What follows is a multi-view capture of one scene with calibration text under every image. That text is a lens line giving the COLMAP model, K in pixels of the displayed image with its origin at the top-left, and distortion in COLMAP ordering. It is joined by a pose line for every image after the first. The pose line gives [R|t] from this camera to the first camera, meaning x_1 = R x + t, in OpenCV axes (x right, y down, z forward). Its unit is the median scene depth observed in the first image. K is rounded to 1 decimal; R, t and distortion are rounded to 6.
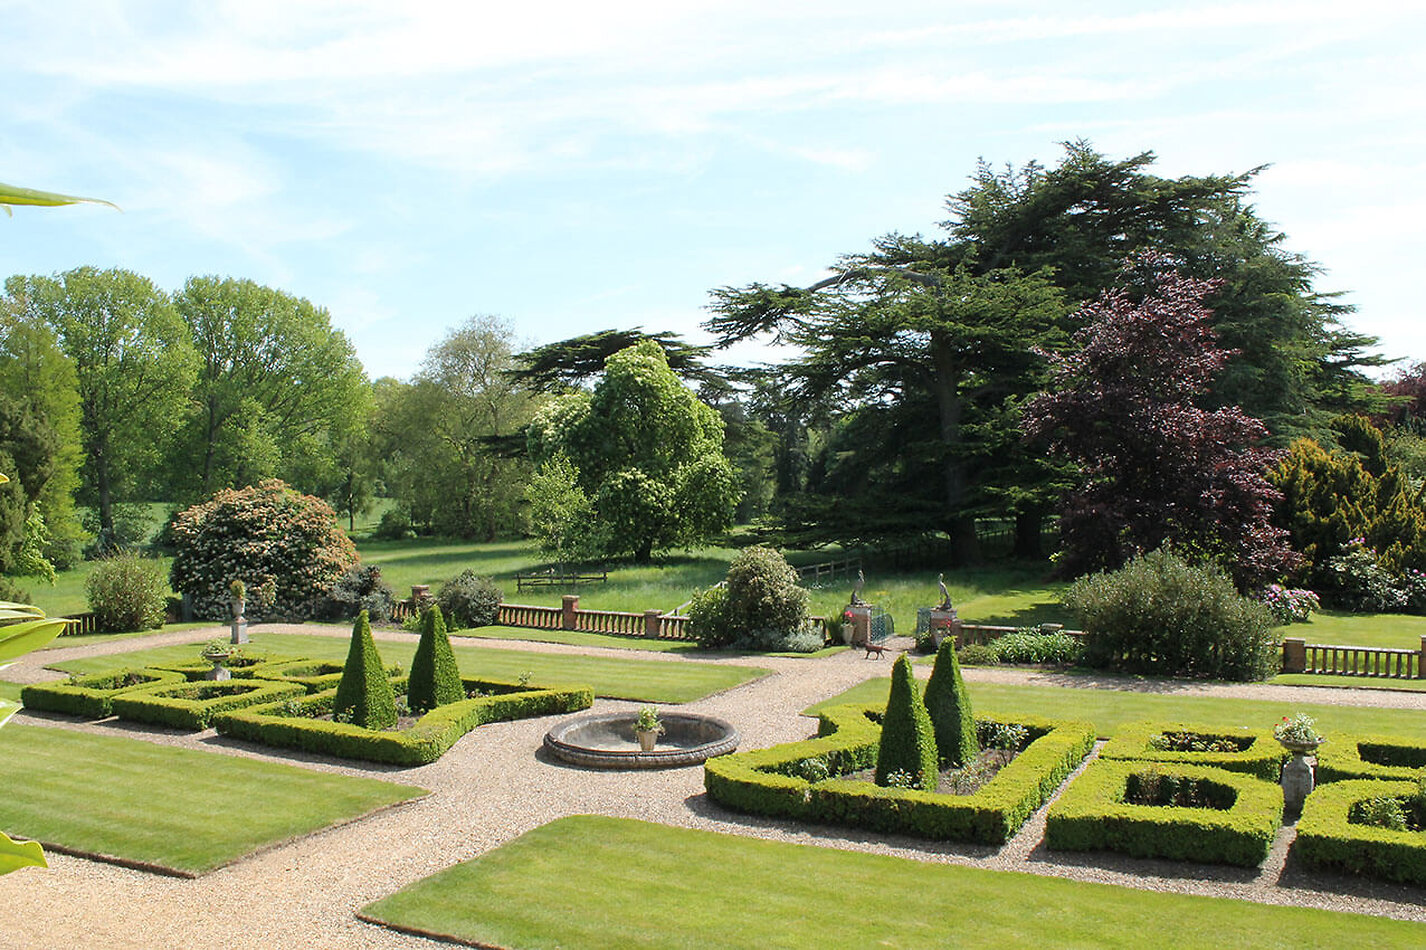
lens RADIAL K [[1223.3, 0, 713.0], [0, 1223.3, 475.0], [0, 0, 1]] dist [-0.147893, 0.118292]
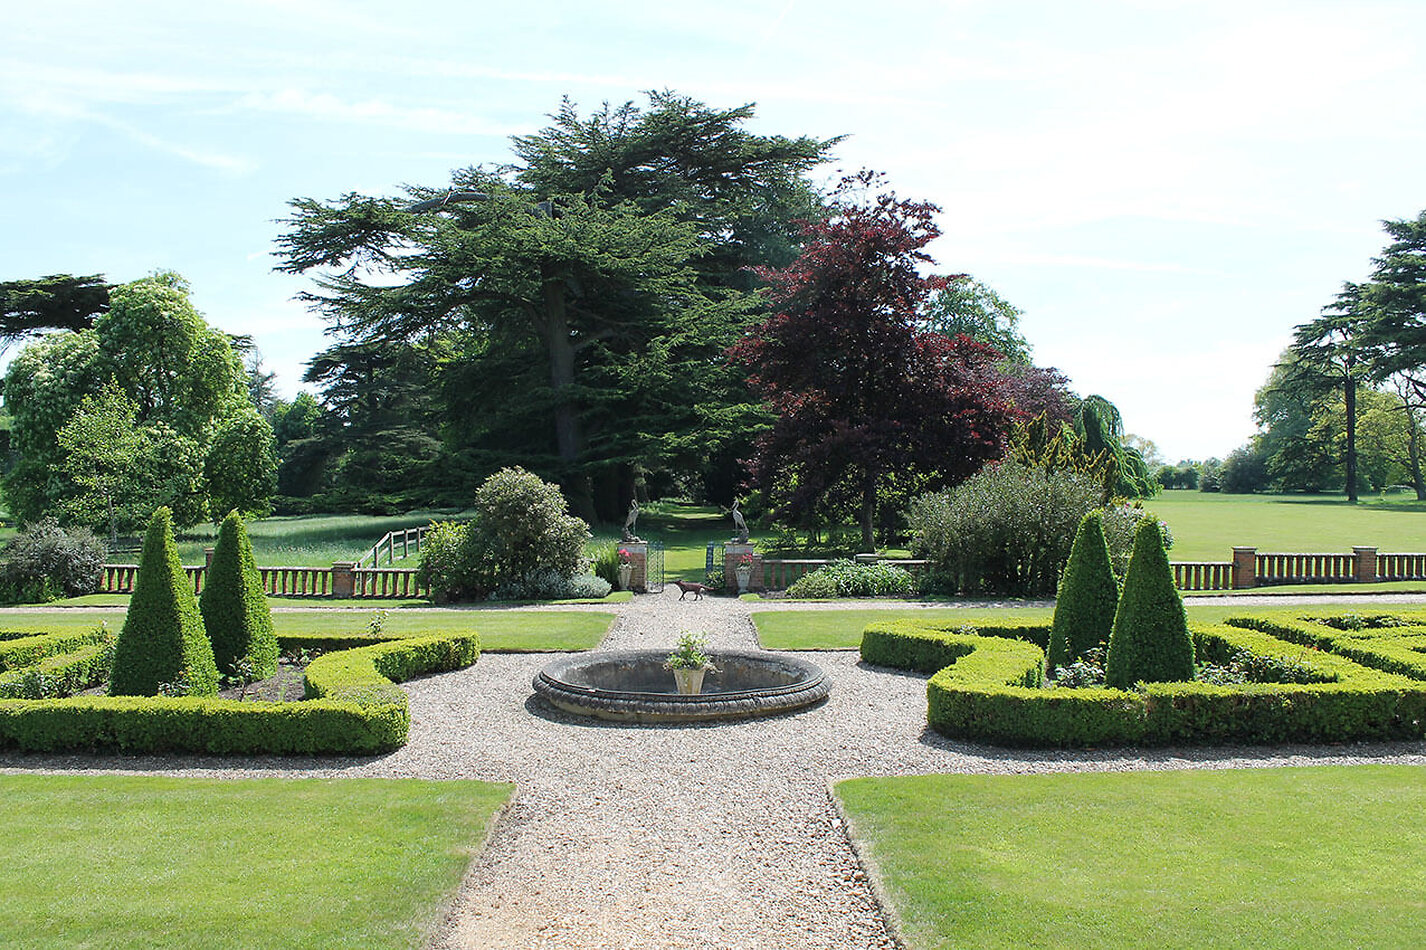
lens RADIAL K [[1223.3, 0, 713.0], [0, 1223.3, 475.0], [0, 0, 1]] dist [-0.147893, 0.118292]
pose [[0.882127, 0.004570, 0.470990, -0.187036], [-0.001789, 0.999978, -0.006352, 0.057113], [-0.471009, 0.004760, 0.882116, 0.213582]]
